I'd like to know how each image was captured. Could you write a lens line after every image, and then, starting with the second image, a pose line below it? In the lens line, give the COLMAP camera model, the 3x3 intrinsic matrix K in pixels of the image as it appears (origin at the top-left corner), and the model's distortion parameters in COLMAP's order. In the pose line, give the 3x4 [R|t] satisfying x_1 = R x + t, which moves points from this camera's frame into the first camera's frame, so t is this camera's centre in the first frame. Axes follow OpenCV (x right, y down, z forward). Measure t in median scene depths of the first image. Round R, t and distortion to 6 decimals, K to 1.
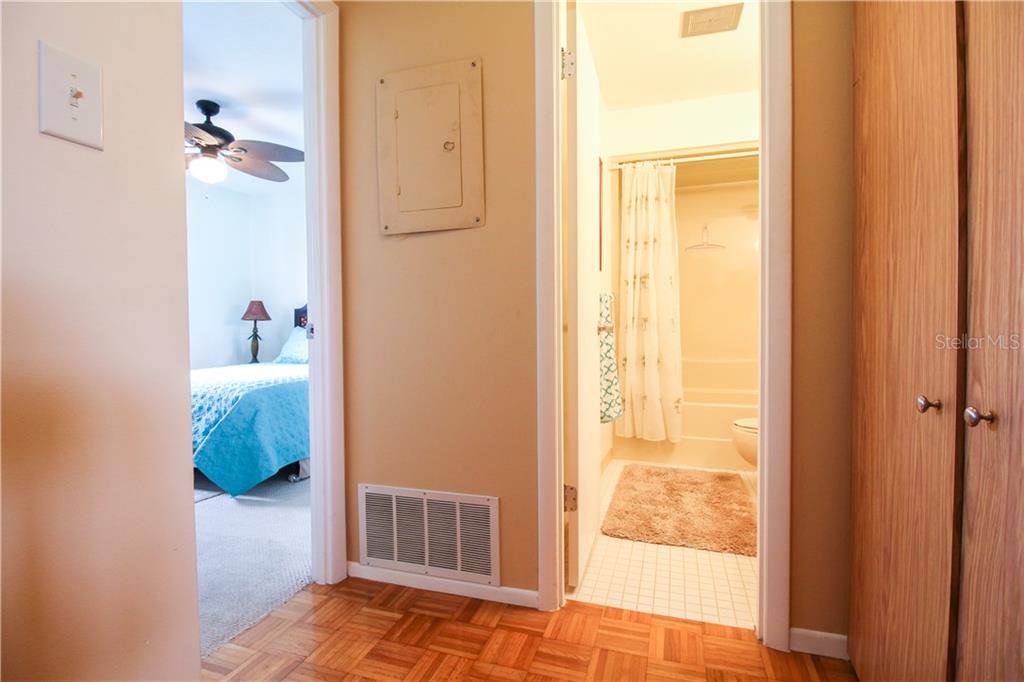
lens RADIAL K [[484.7, 0, 515.4], [0, 484.7, 340.4], [0, 0, 1]] dist [0.002704, -0.014688]
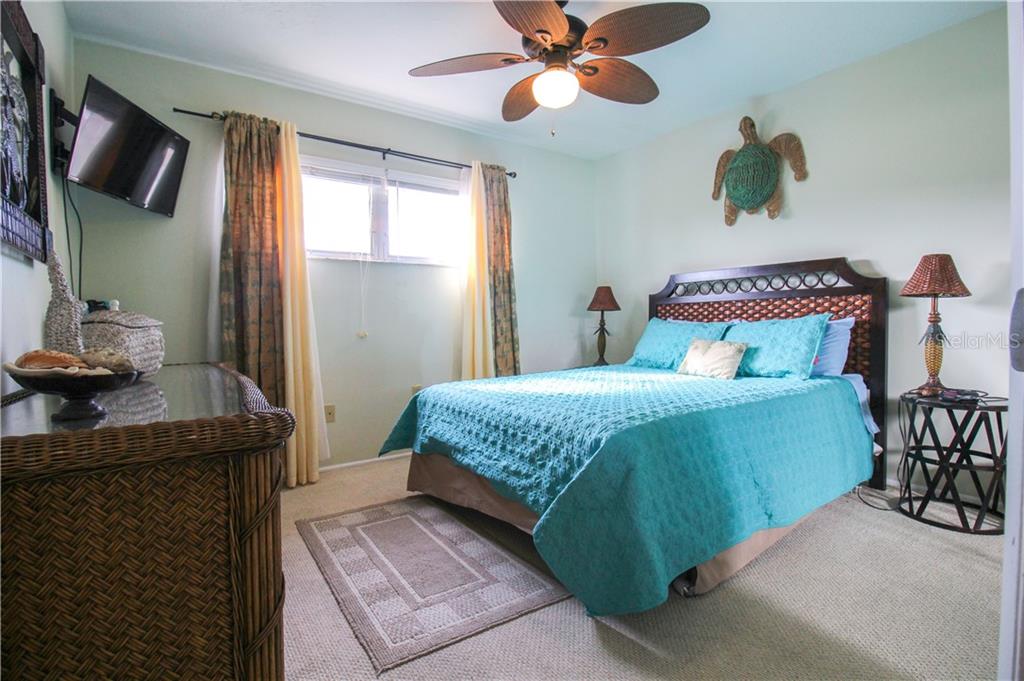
lens RADIAL K [[484.7, 0, 515.4], [0, 484.7, 339.9], [0, 0, 1]] dist [0.002704, -0.014688]
pose [[0.803181, 0.013860, -0.595574, -0.410268], [-0.003932, 0.999831, 0.017965, -0.016484], [0.595722, -0.012088, 0.803100, 0.631805]]
